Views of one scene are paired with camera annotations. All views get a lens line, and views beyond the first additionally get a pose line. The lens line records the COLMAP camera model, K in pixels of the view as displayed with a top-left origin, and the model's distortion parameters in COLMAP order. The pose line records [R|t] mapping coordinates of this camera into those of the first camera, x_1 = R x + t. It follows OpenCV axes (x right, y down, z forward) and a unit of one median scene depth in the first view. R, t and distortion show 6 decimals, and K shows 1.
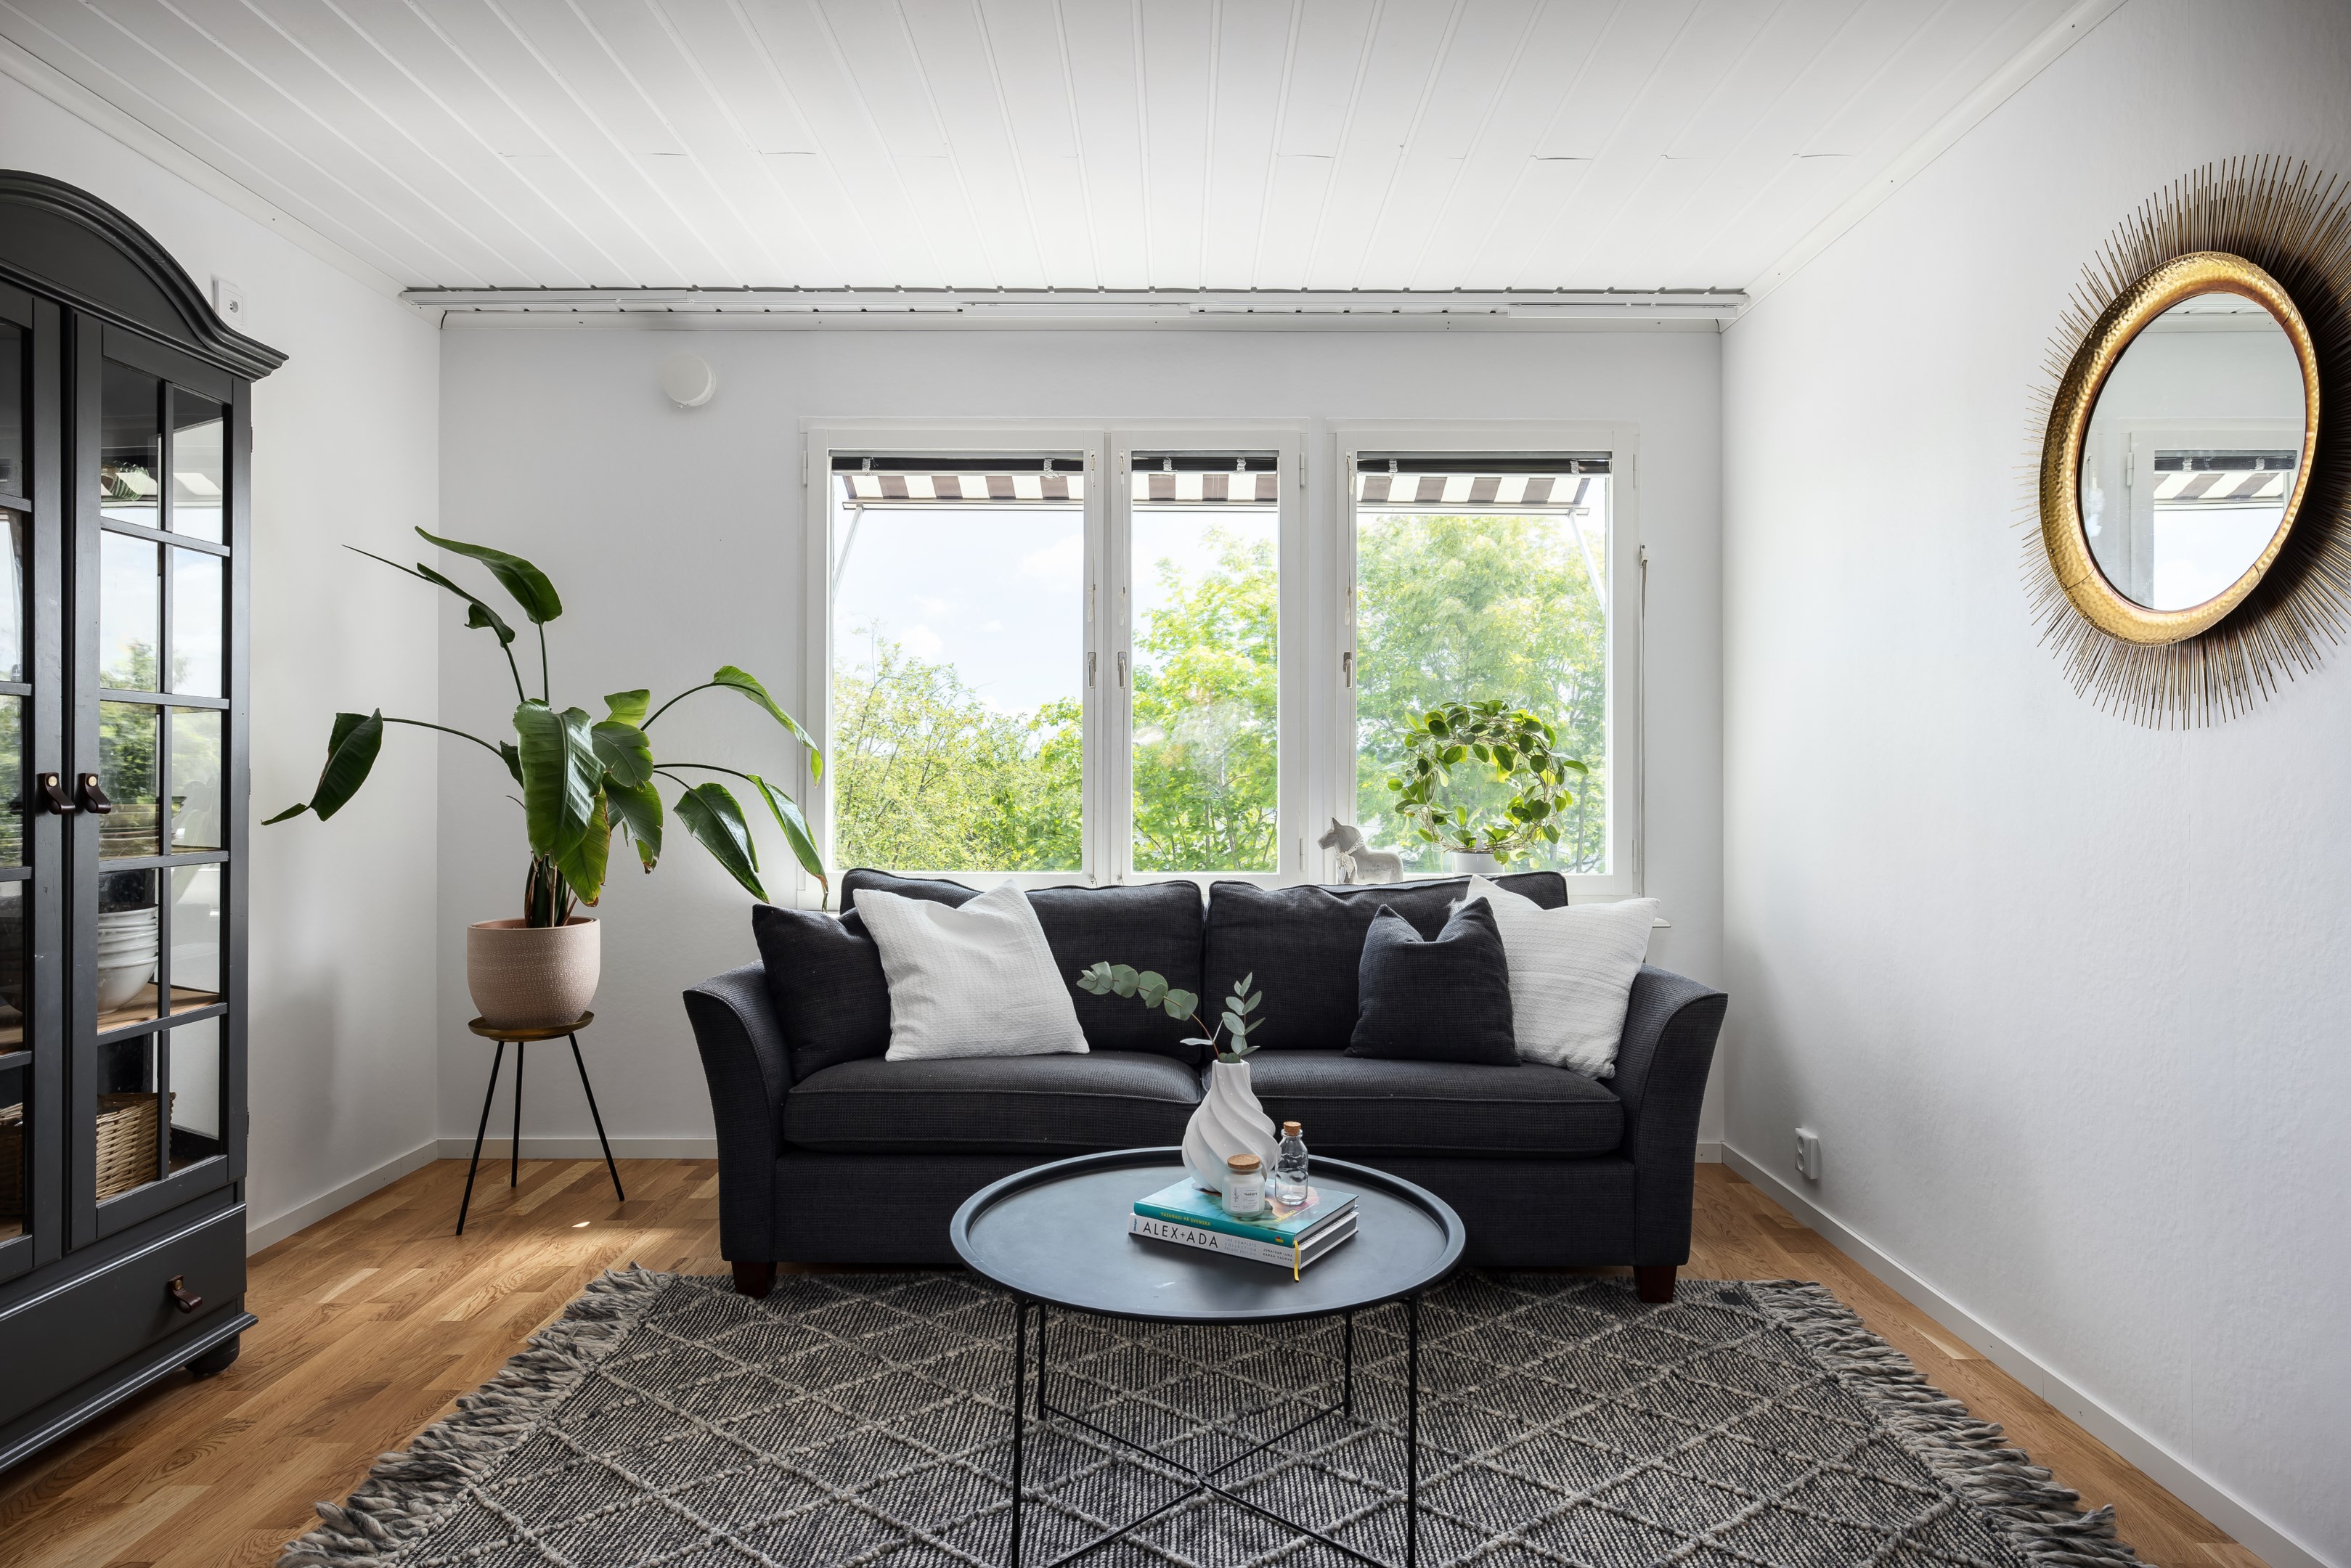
lens RADIAL K [[1337.4, 0, 1180.0], [0, 1337.4, 758.6], [0, 0, 1]] dist [0.001363, -0.001988]
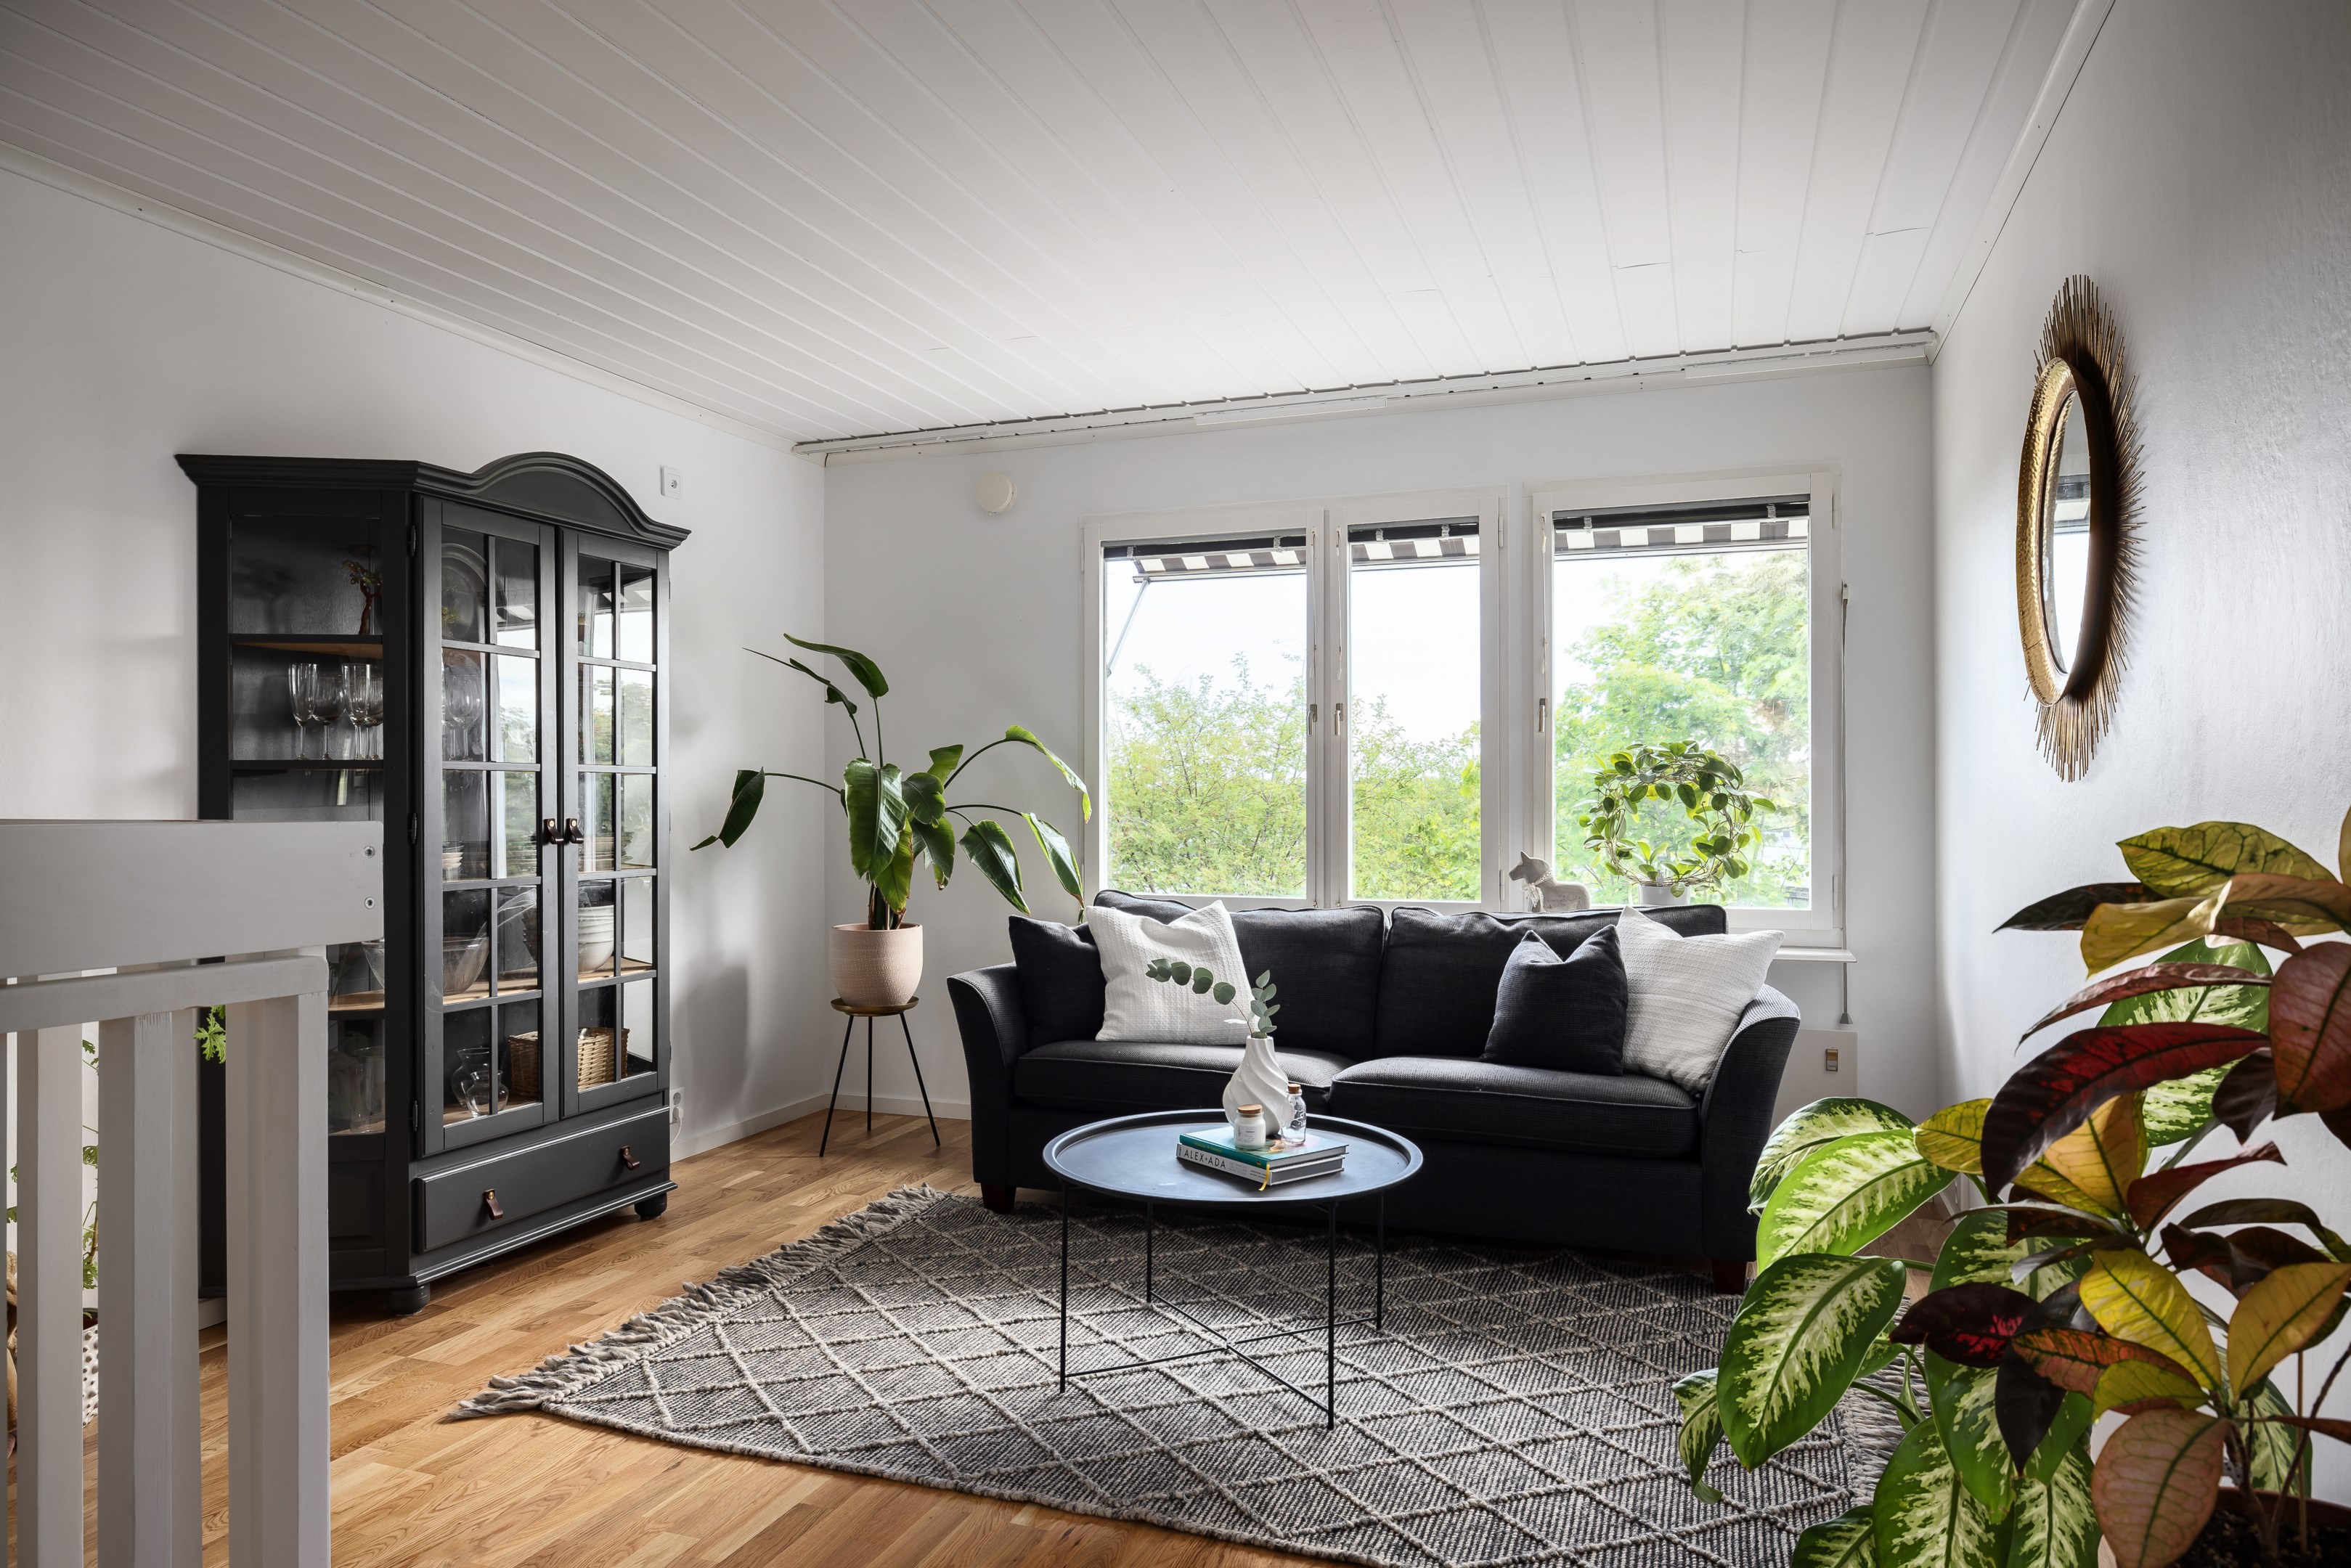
lens RADIAL K [[1464.5, 0, 1175.5], [0, 1464.5, 784.0], [0, 0, 1]] dist [-0.003642, 0.000469]
pose [[0.938881, -0.006766, -0.344175, 0.317499], [0.008178, 0.999963, 0.002650, -0.020245], [0.344144, -0.005302, 0.938902, -0.267608]]
